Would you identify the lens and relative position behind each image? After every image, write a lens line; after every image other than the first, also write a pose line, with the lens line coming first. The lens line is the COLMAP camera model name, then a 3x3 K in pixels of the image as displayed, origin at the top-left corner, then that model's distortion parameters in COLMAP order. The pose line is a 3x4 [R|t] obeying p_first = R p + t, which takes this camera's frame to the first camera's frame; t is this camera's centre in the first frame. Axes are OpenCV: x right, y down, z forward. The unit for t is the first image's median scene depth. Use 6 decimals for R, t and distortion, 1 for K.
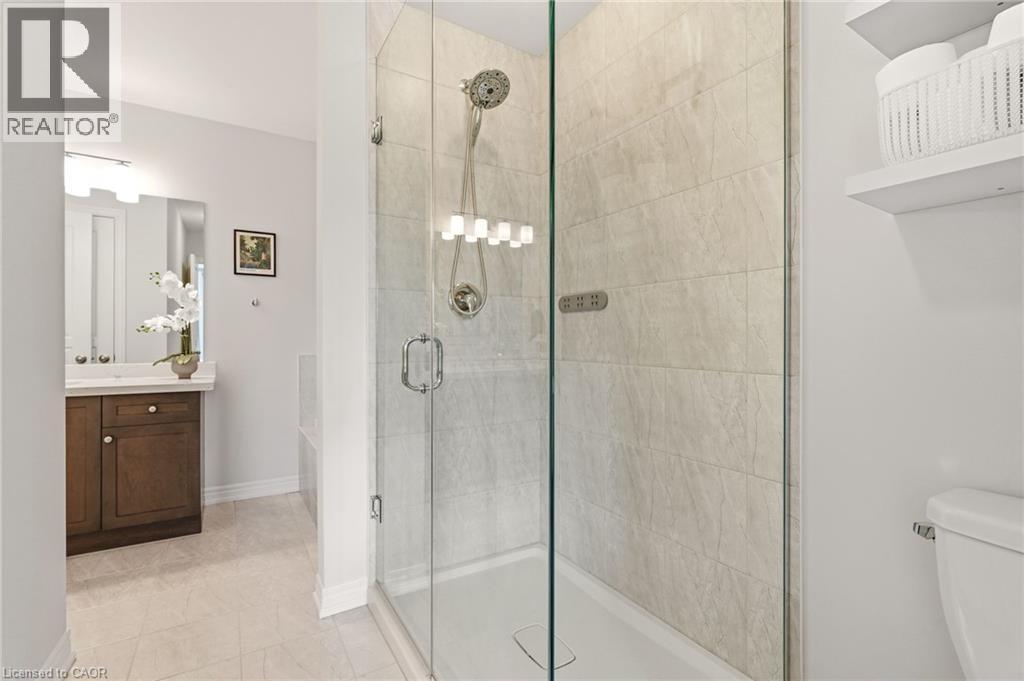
lens RADIAL K [[460.7, 0, 509.2], [0, 460.7, 337.6], [0, 0, 1]] dist [-0.014530, 0.006321]
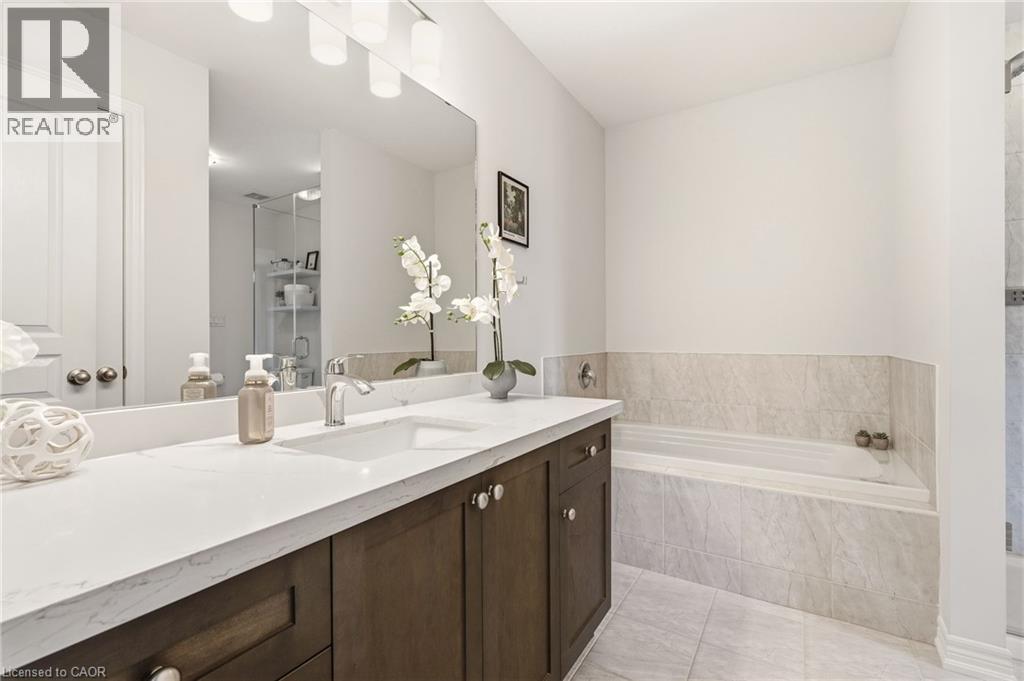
lens RADIAL K [[460.7, 0, 509.2], [0, 460.7, 337.6], [0, 0, 1]] dist [-0.014530, 0.006321]
pose [[0.894936, -0.004526, 0.446171, -0.882708], [0.005599, 0.999984, -0.001085, 0.006428], [-0.446159, 0.003469, 0.894947, 0.393344]]
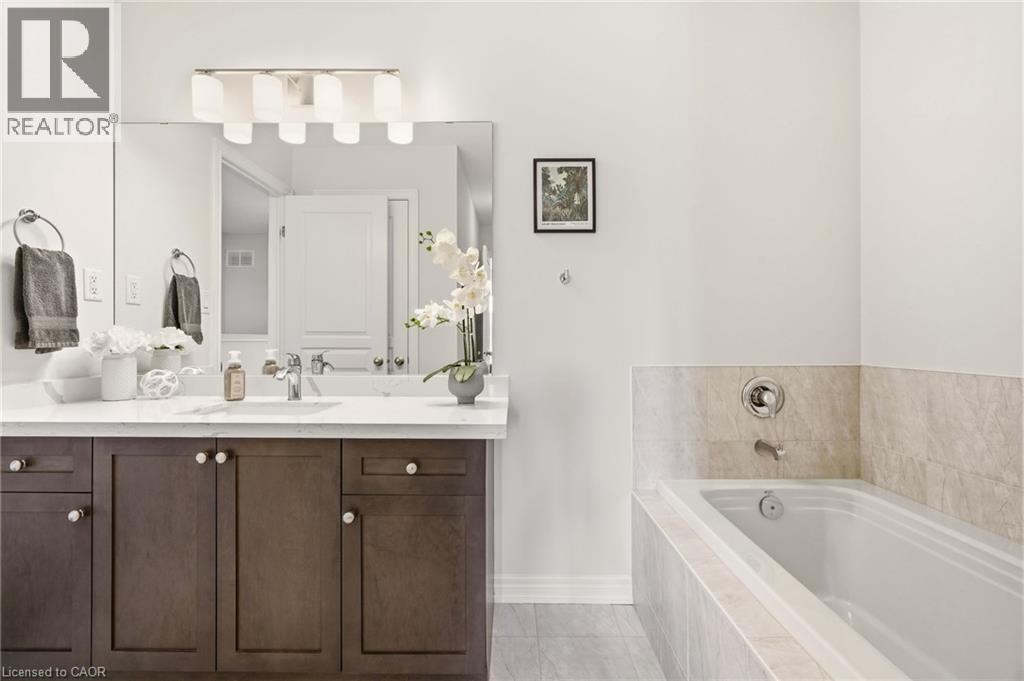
lens RADIAL K [[460.7, 0, 509.2], [0, 460.7, 337.6], [0, 0, 1]] dist [-0.014530, 0.006321]
pose [[0.848628, -0.002074, -0.528986, -0.303039], [0.002052, 0.999998, -0.000629, 0.001735], [0.528986, -0.000552, 0.848630, 0.460914]]
